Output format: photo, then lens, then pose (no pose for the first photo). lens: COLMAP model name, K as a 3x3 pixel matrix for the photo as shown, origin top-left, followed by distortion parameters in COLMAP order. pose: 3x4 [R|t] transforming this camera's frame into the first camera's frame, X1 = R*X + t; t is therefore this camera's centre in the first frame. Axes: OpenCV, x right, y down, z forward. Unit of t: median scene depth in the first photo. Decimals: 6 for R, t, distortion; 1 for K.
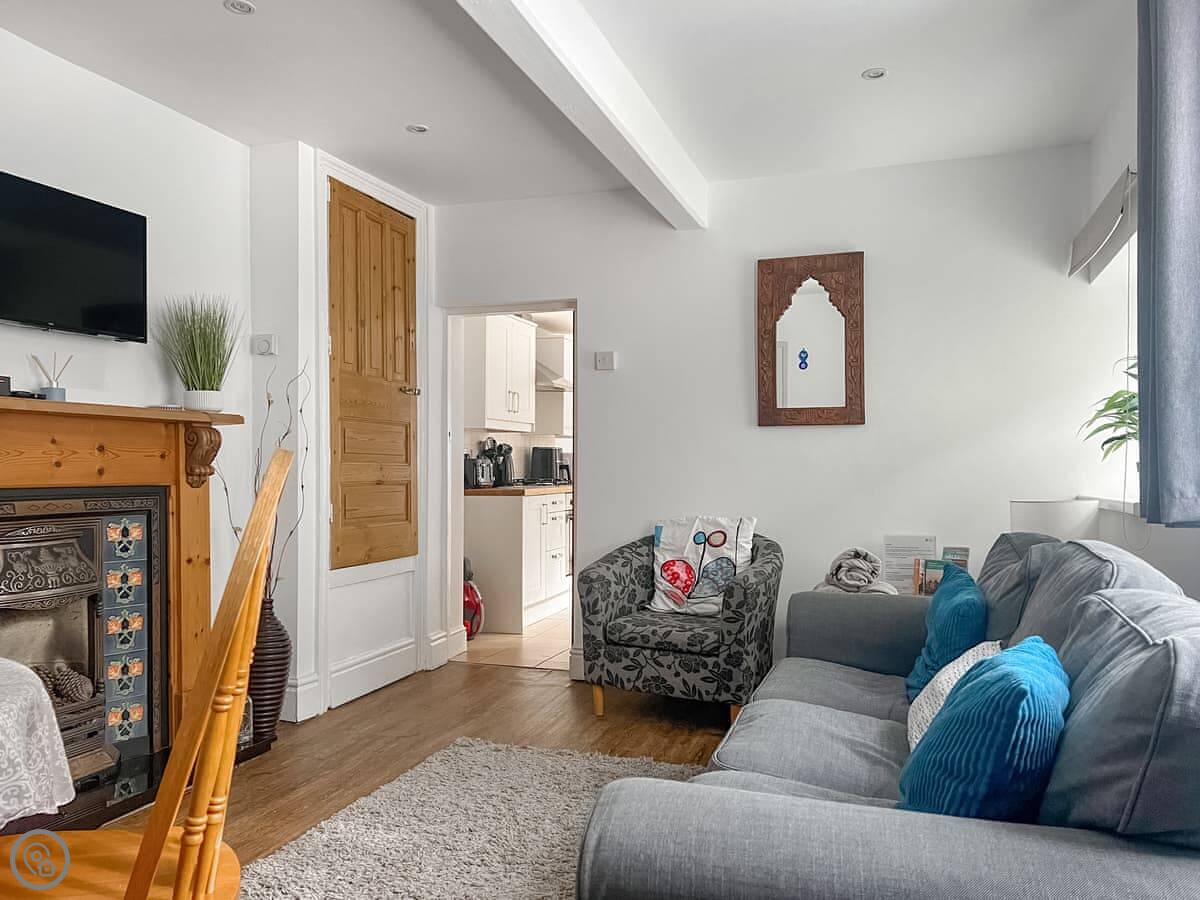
lens RADIAL K [[933.4, 0, 578.2], [0, 933.4, 458.2], [0, 0, 1]] dist [0.065107, -0.079500]
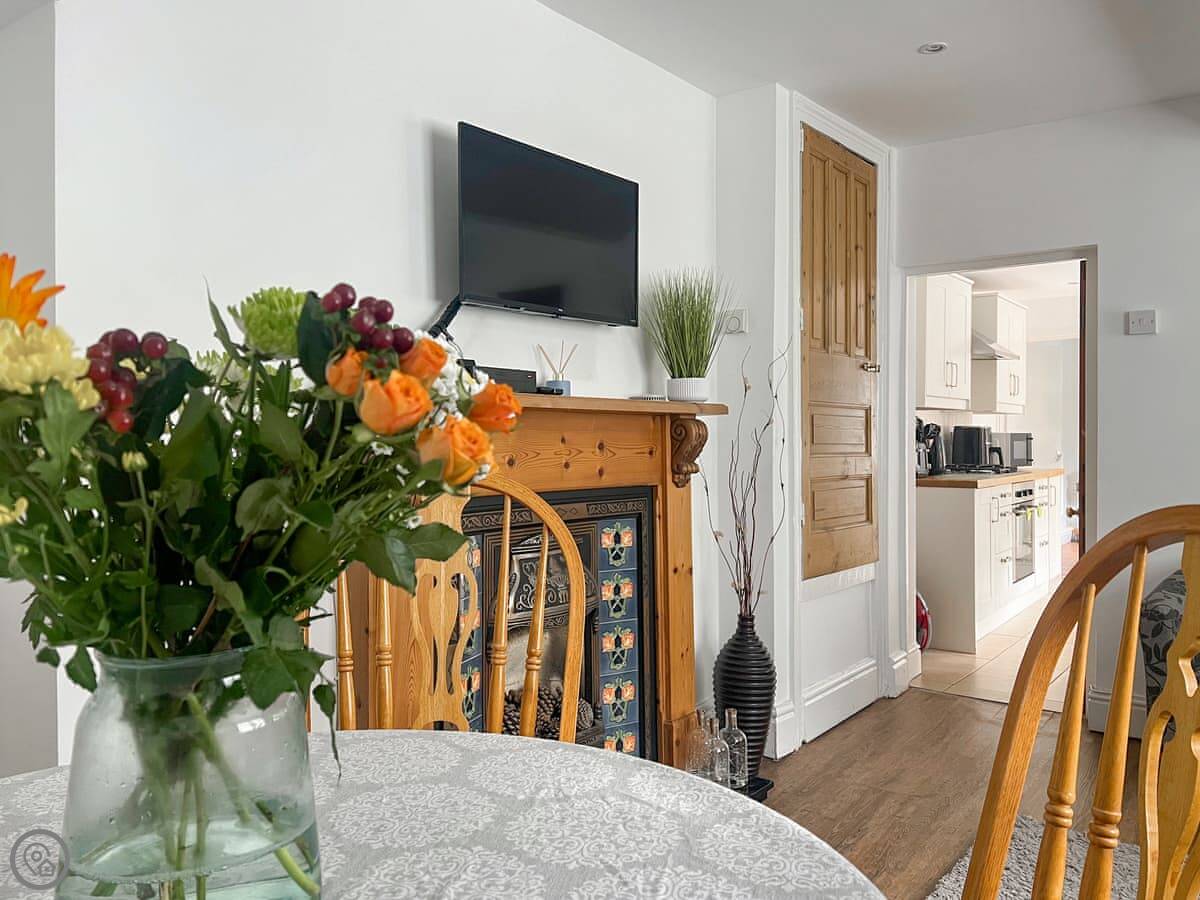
lens RADIAL K [[952.8, 0, 571.8], [0, 952.8, 425.1], [0, 0, 1]] dist [0.065489, -0.028119]
pose [[0.948768, -0.000342, -0.315974, -0.207775], [0.000276, 1.000000, -0.000253, -0.025530], [0.315974, 0.000153, 0.948768, 0.112595]]
